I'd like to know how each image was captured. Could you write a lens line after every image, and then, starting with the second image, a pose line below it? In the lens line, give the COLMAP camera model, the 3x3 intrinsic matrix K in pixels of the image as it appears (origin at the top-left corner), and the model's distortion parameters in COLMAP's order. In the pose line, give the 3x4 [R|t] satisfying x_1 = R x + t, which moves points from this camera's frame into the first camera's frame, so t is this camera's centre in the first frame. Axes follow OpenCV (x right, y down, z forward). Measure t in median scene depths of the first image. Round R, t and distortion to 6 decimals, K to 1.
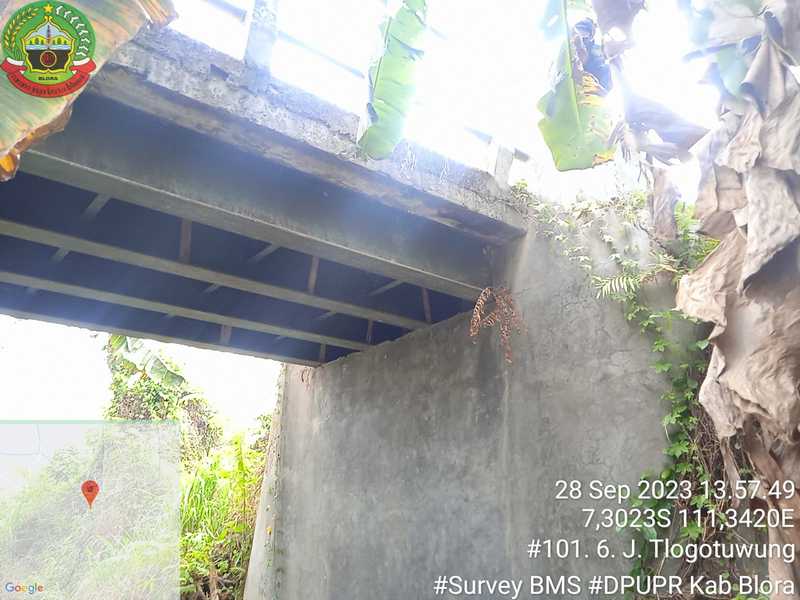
lens RADIAL K [[660.7, 0, 397.7], [0, 660.7, 297.3], [0, 0, 1]] dist [0.059831, -0.065050]
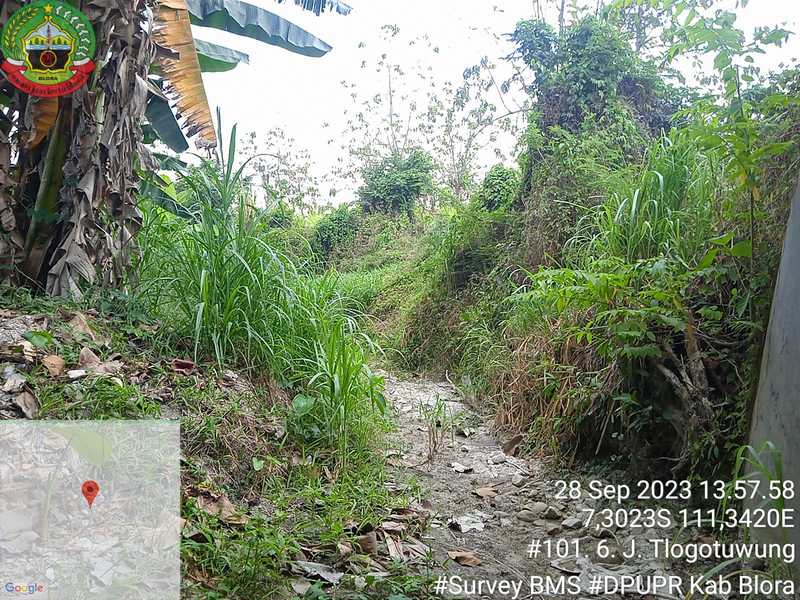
lens RADIAL K [[660.7, 0, 401.1], [0, 660.7, 299.3], [0, 0, 1]] dist [0.059831, -0.065050]
pose [[0.796493, 0.040977, -0.603257, -0.137164], [0.181927, 0.935228, 0.303729, 0.182330], [0.576629, -0.351667, 0.737448, 0.466211]]
